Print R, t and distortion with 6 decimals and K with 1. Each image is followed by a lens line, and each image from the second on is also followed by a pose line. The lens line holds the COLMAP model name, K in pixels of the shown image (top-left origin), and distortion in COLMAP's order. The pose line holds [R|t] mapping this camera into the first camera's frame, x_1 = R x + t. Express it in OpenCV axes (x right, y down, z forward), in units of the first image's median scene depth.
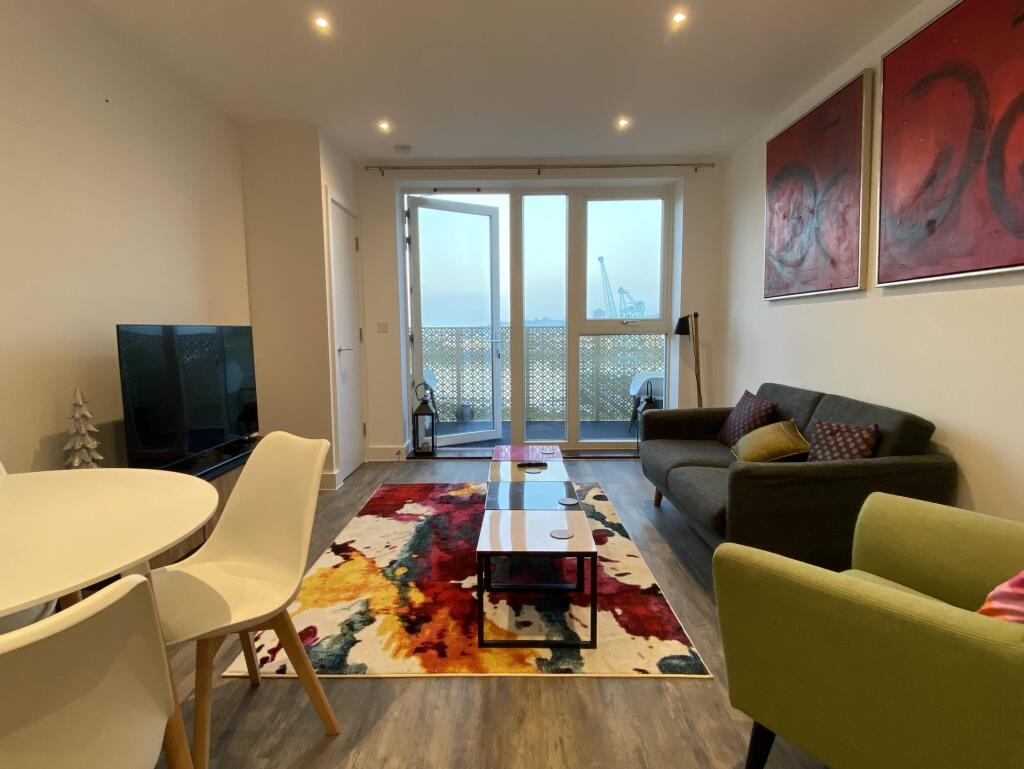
lens RADIAL K [[553.7, 0, 499.4], [0, 553.7, 382.2], [0, 0, 1]] dist [0.027281, -0.000344]
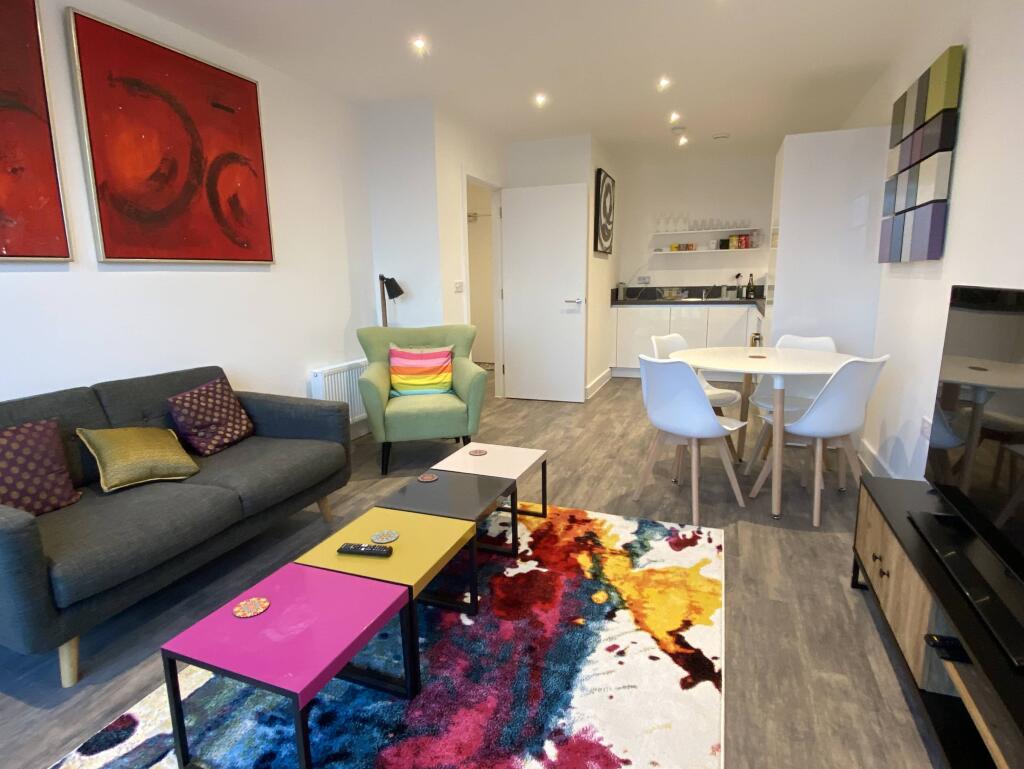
lens RADIAL K [[553.7, 0, 499.4], [0, 553.7, 382.2], [0, 0, 1]] dist [0.027281, -0.000344]
pose [[-0.936480, -0.042764, 0.348104, -0.356645], [0.058614, 0.959496, 0.275558, -0.226885], [-0.345789, 0.278458, -0.896042, 1.949480]]
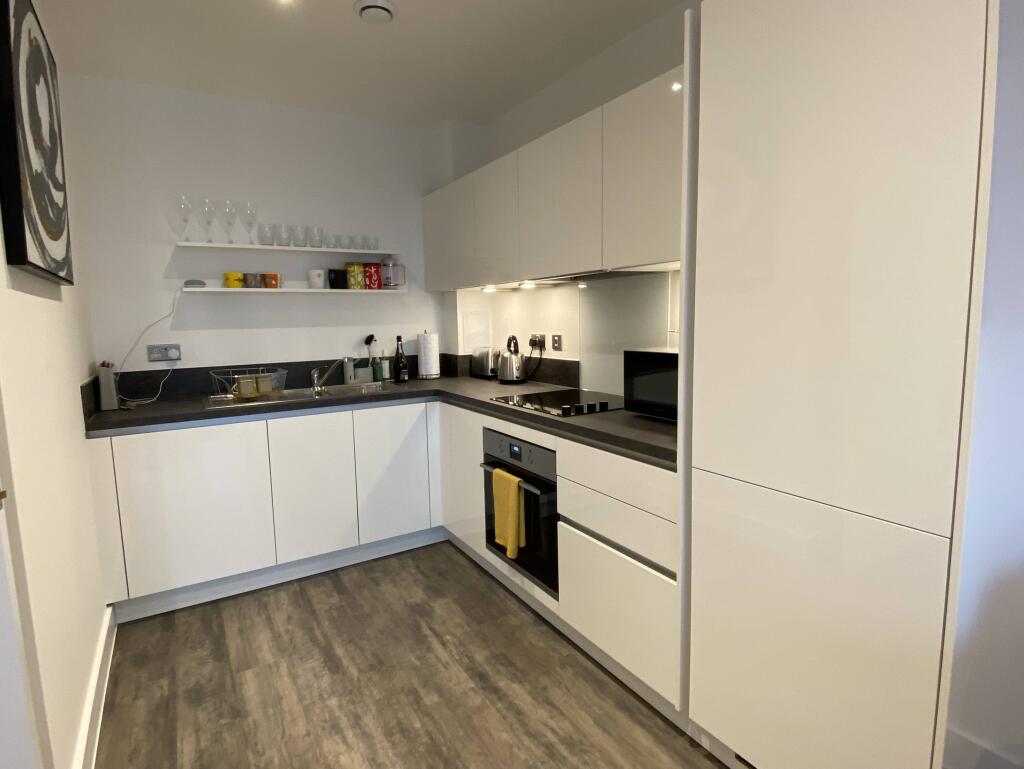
lens RADIAL K [[553.7, 0, 499.4], [0, 553.7, 382.2], [0, 0, 1]] dist [0.027281, -0.000344]
pose [[-0.839619, 0.087179, -0.536134, -0.233276], [-0.026368, 0.979331, 0.200540, -0.183362], [0.542535, 0.182514, -0.819966, 1.414570]]
